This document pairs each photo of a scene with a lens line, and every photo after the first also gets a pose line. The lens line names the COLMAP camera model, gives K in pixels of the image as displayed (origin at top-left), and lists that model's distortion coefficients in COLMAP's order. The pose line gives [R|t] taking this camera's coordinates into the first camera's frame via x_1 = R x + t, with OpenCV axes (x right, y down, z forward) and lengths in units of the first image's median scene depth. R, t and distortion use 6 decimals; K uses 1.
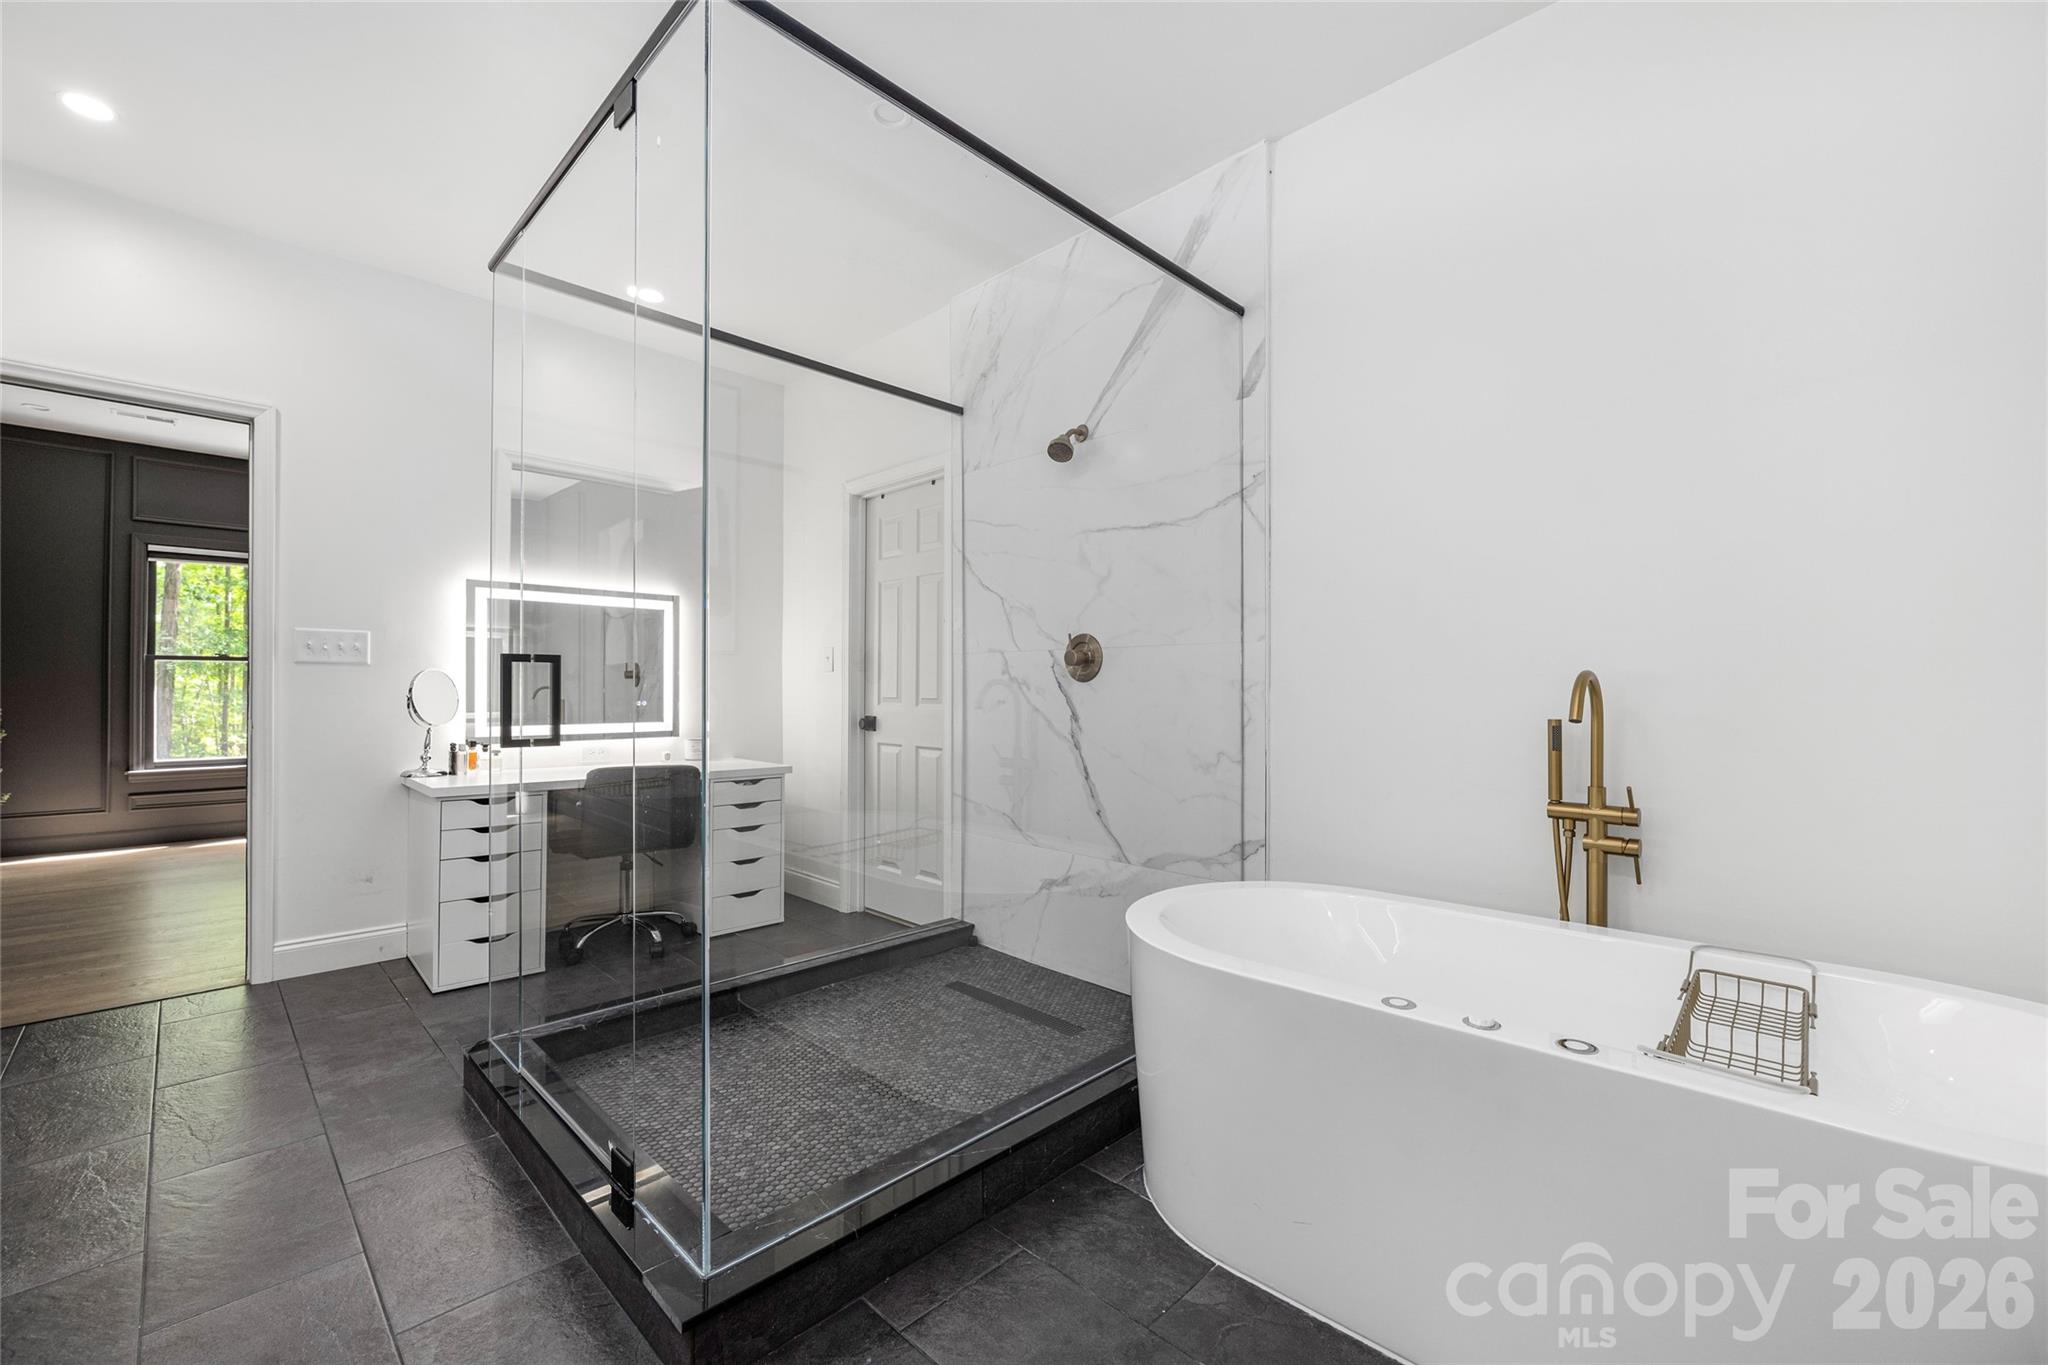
lens RADIAL K [[837.1, 0, 1018.4], [0, 837.1, 676.7], [0, 0, 1]] dist [-0.003874, 0.000159]
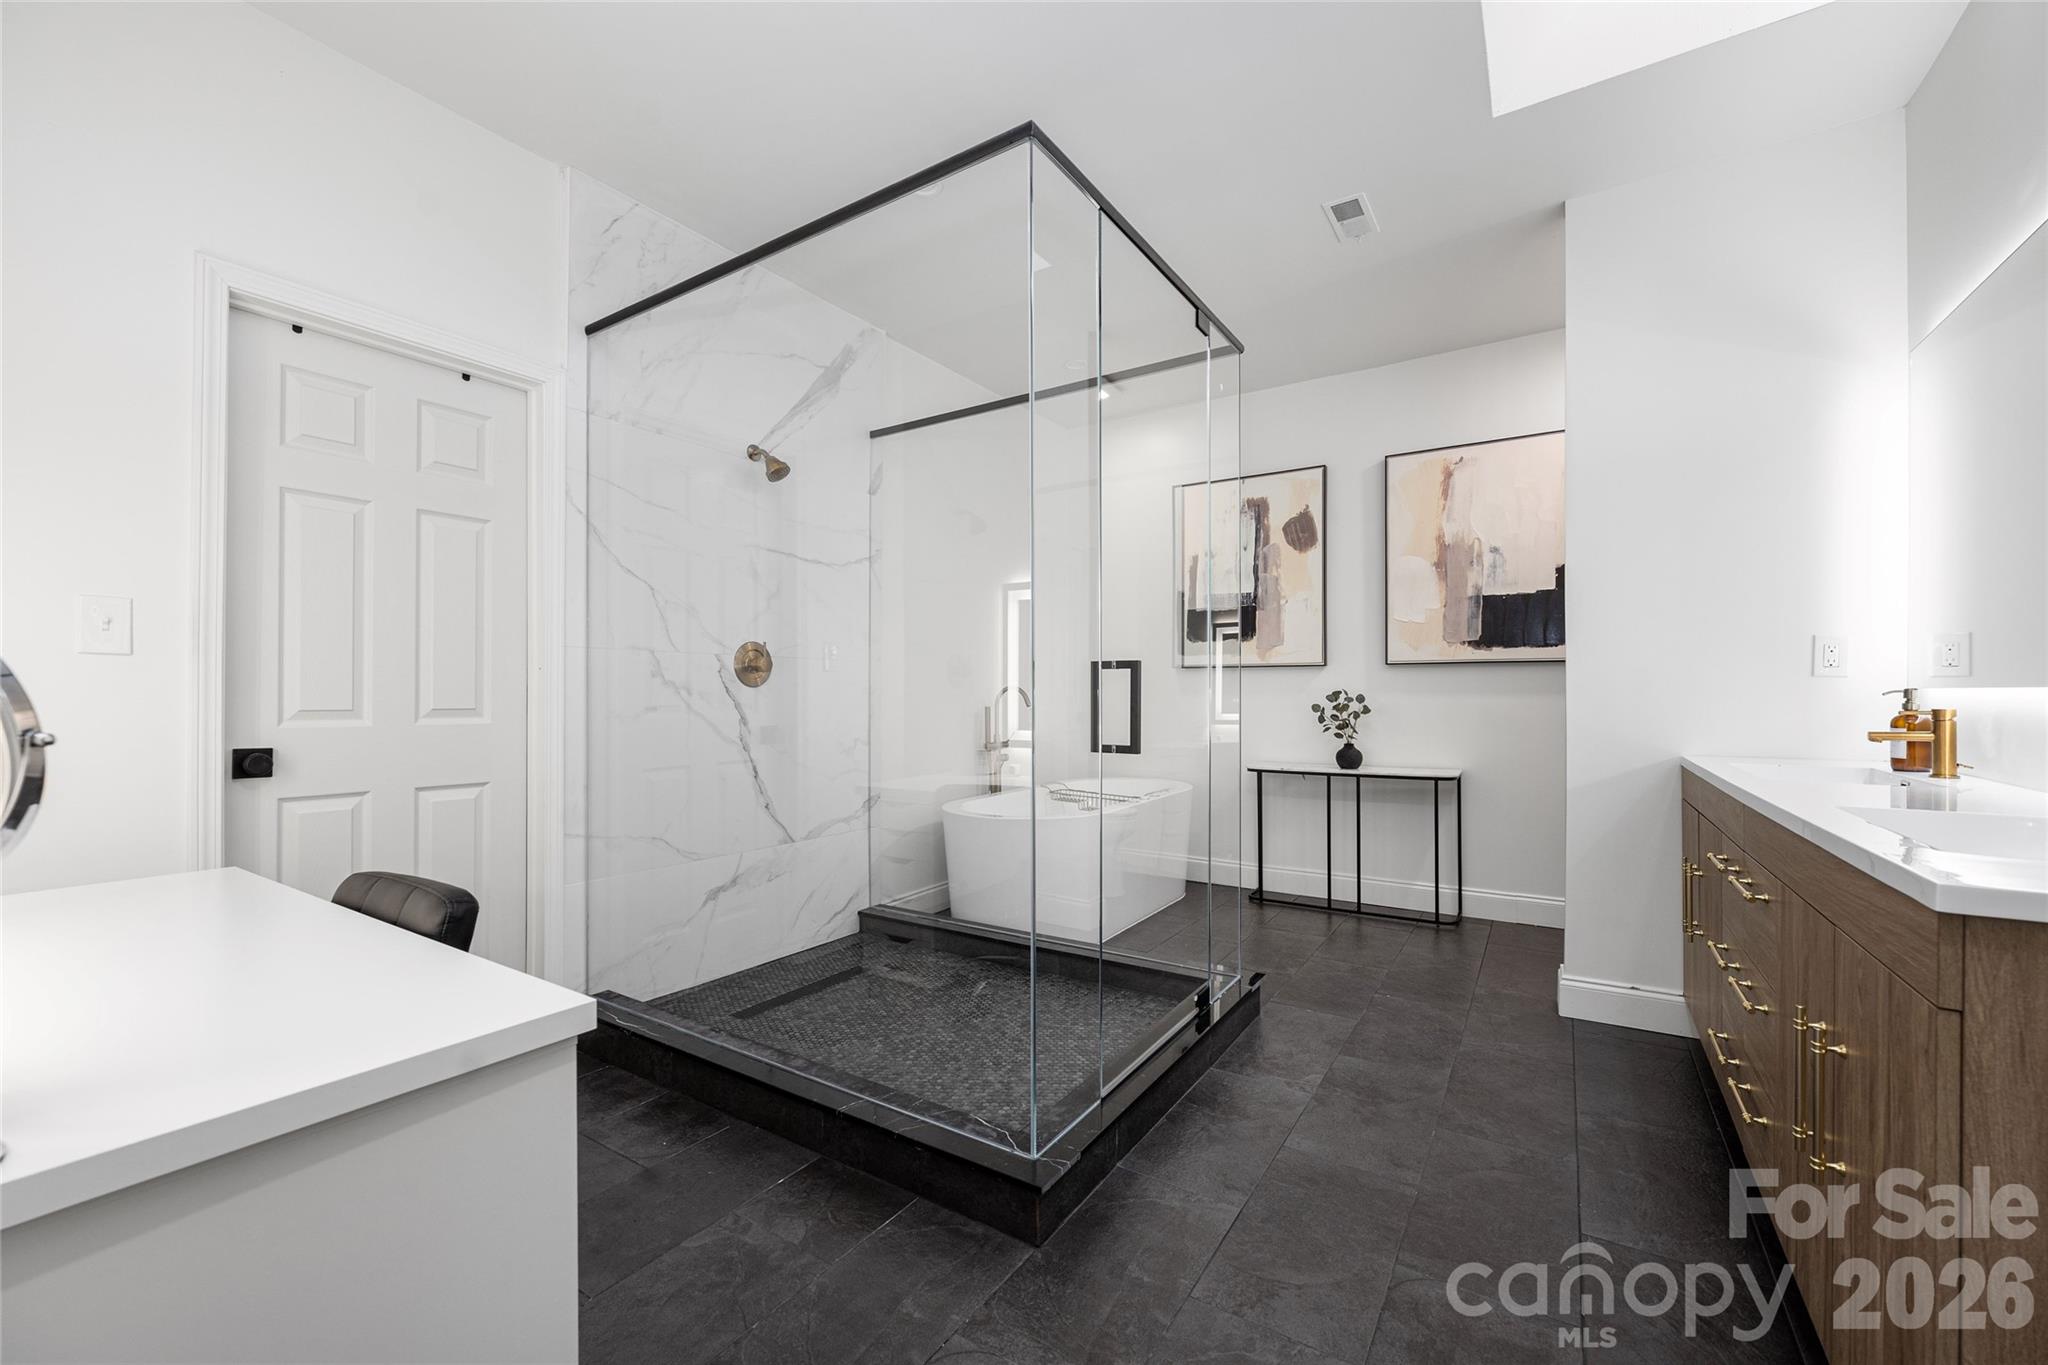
lens RADIAL K [[837.1, 0, 1018.4], [0, 837.1, 676.7], [0, 0, 1]] dist [-0.003874, 0.000159]
pose [[-0.201972, 0.015498, 0.979269, -1.033050], [-0.017226, 0.999664, -0.019374, 0.007809], [-0.979240, -0.020782, -0.201637, 0.886154]]
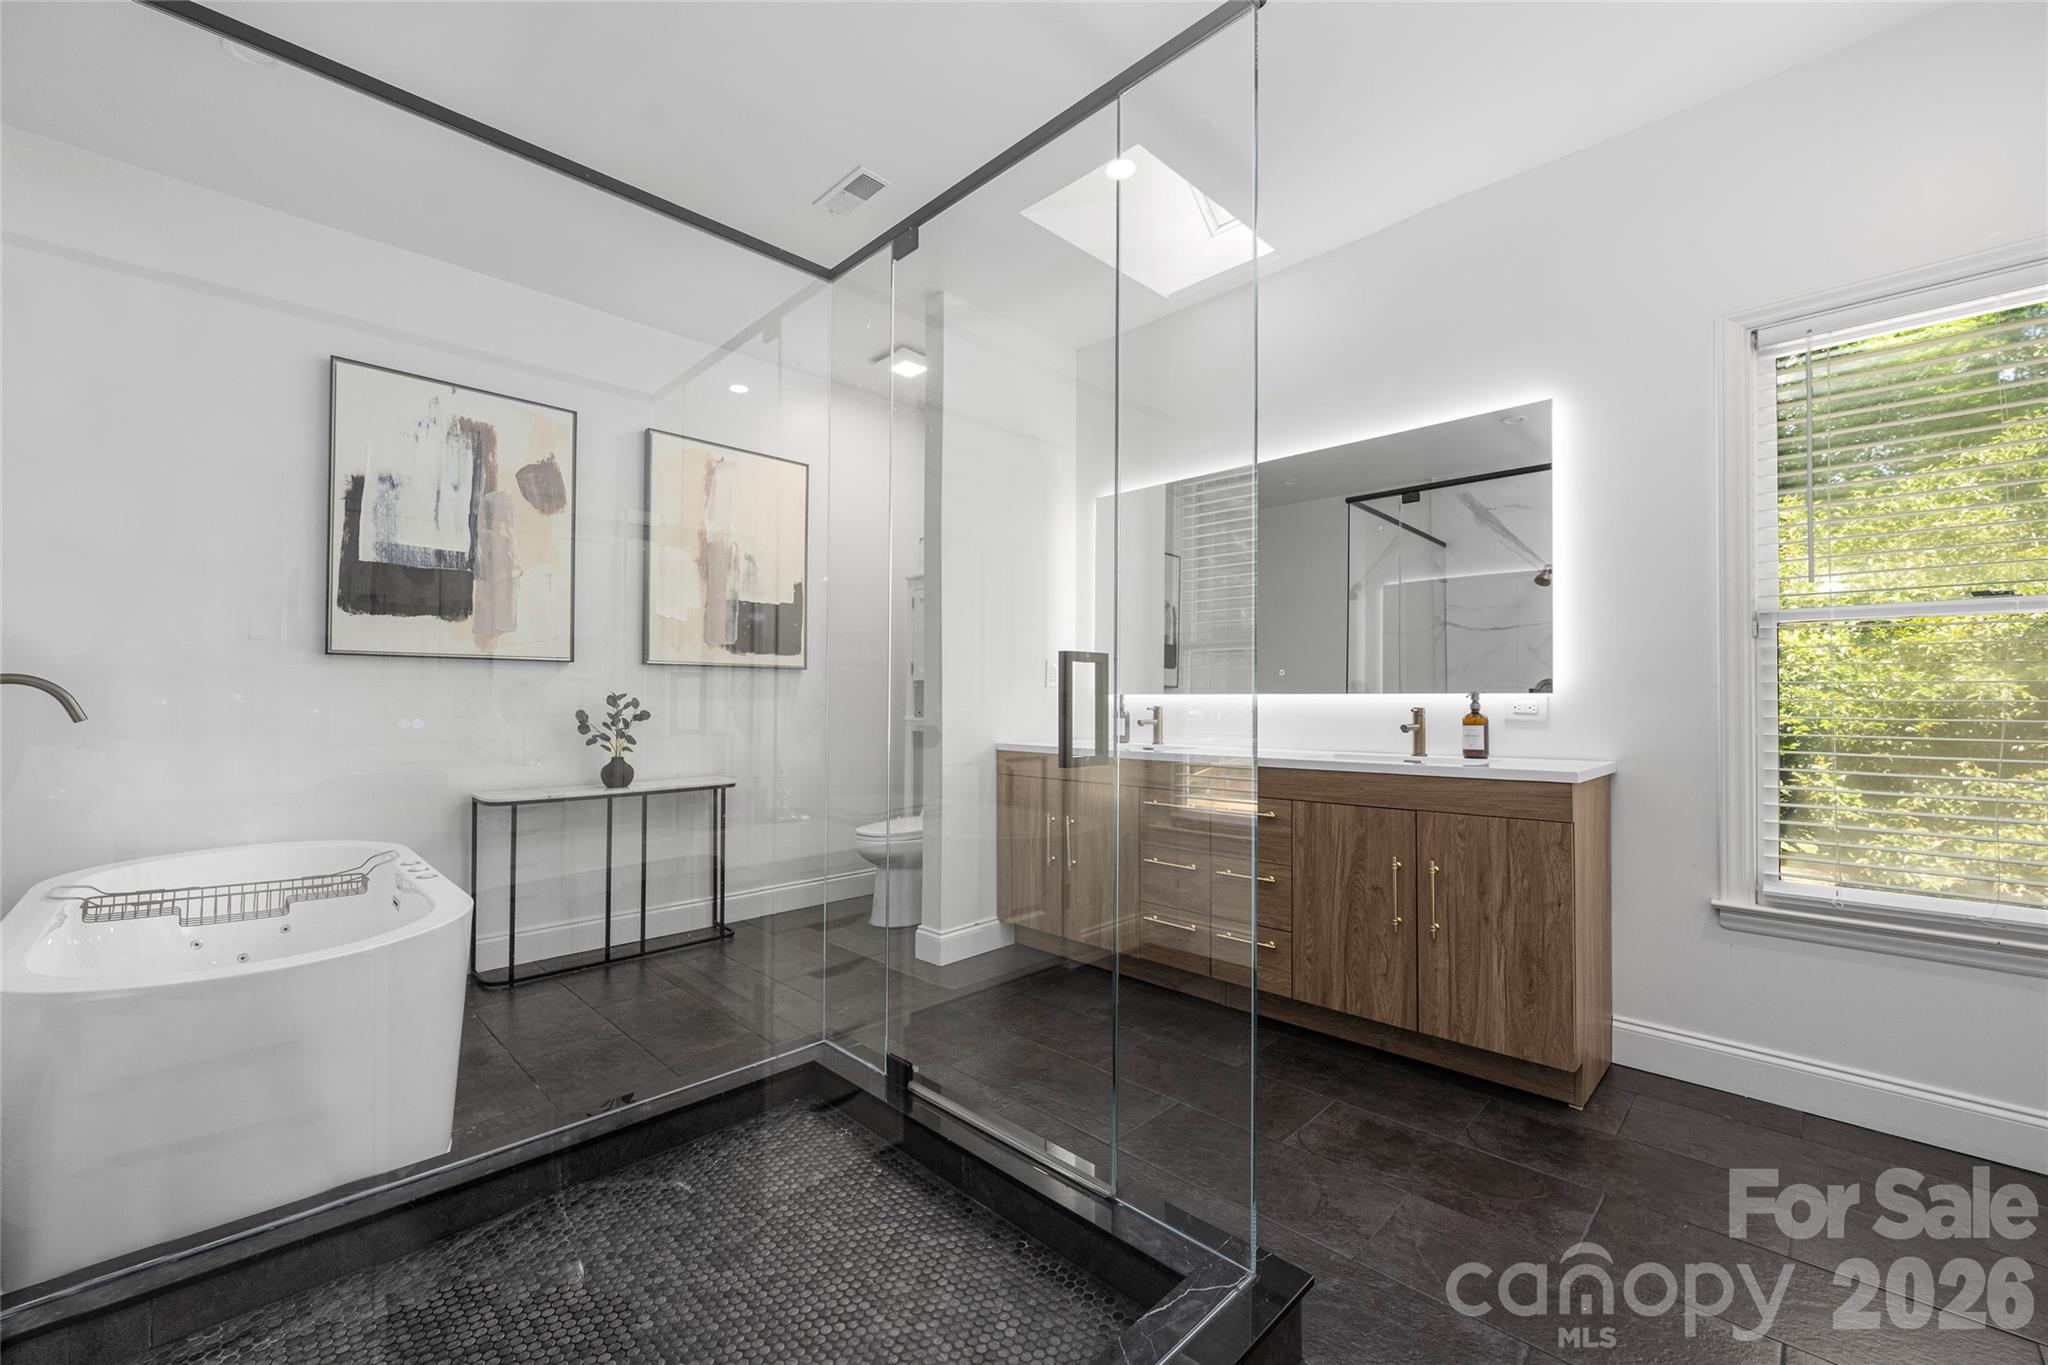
lens RADIAL K [[827.4, 0, 1024.0], [0, 827.4, 682.5], [0, 0, 1]] dist [-0.002343, -0.000119]
pose [[-0.999973, -0.005741, -0.004542, -0.368556], [-0.005550, 0.999142, -0.041049, 0.022500], [0.004774, -0.041023, -0.999147, 1.203120]]
